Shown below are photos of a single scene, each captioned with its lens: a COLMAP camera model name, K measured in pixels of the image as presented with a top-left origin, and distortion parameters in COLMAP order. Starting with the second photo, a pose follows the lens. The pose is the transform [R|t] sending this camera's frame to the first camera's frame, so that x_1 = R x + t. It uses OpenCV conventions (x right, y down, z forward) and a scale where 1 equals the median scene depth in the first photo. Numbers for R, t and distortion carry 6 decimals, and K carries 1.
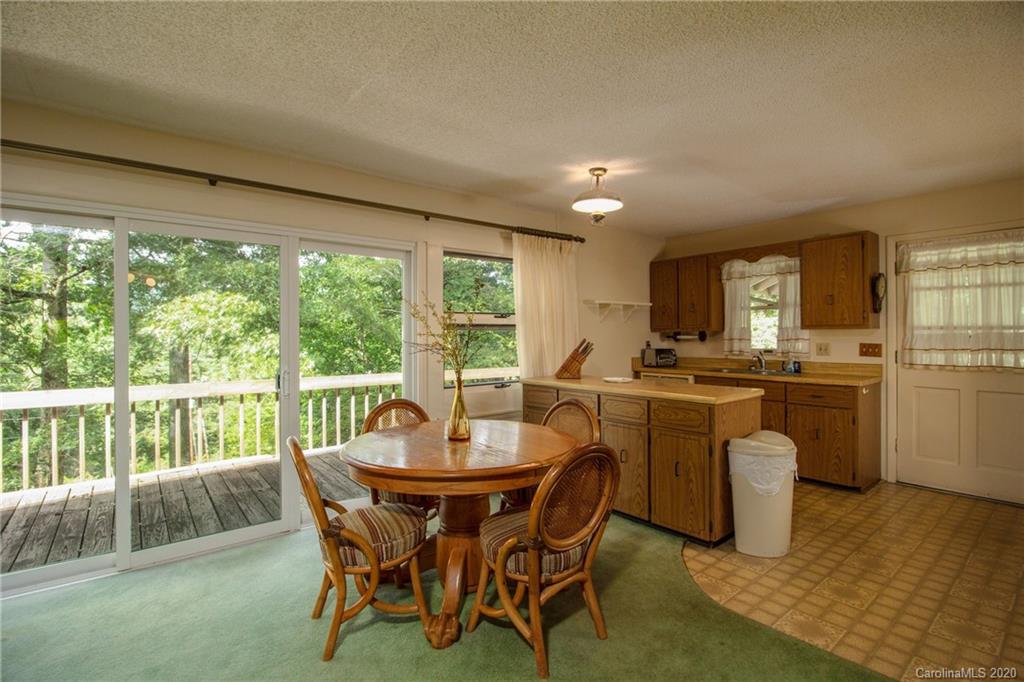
lens RADIAL K [[487.2, 0, 512.0], [0, 487.2, 341.0], [0, 0, 1]] dist [-0.001008, -0.000347]
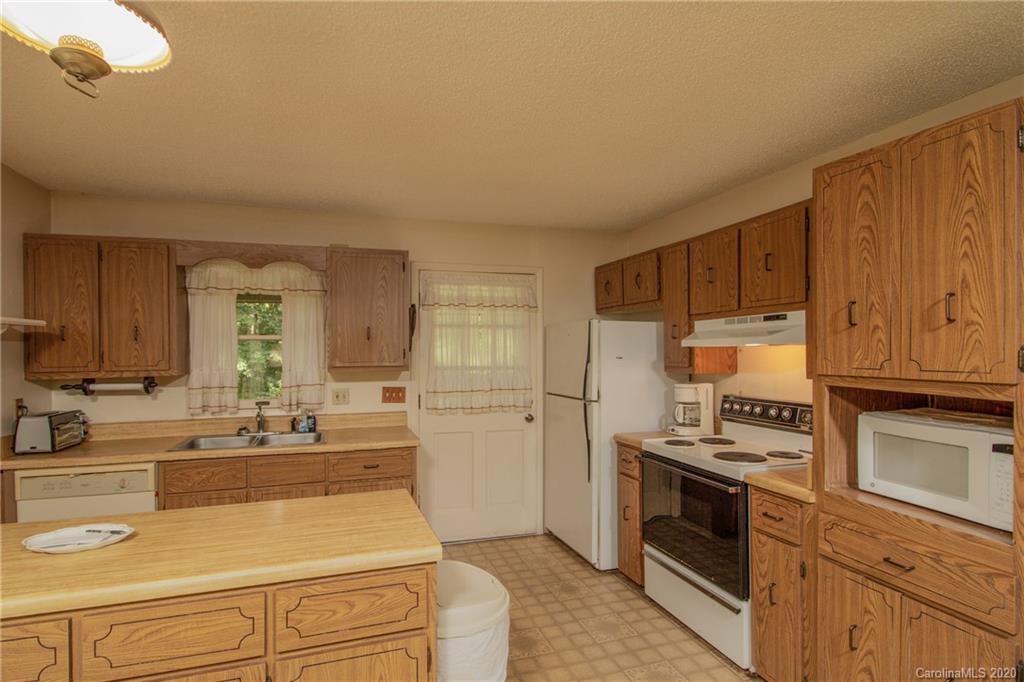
lens RADIAL K [[532.0, 0, 512.0], [0, 532.0, 341.0], [0, 0, 1]] dist [-0.002503, -0.000634]
pose [[0.364309, 0.016805, 0.931127, -0.036723], [0.014329, 0.999618, -0.023648, -0.050407], [-0.931168, 0.021958, 0.363929, 0.498694]]
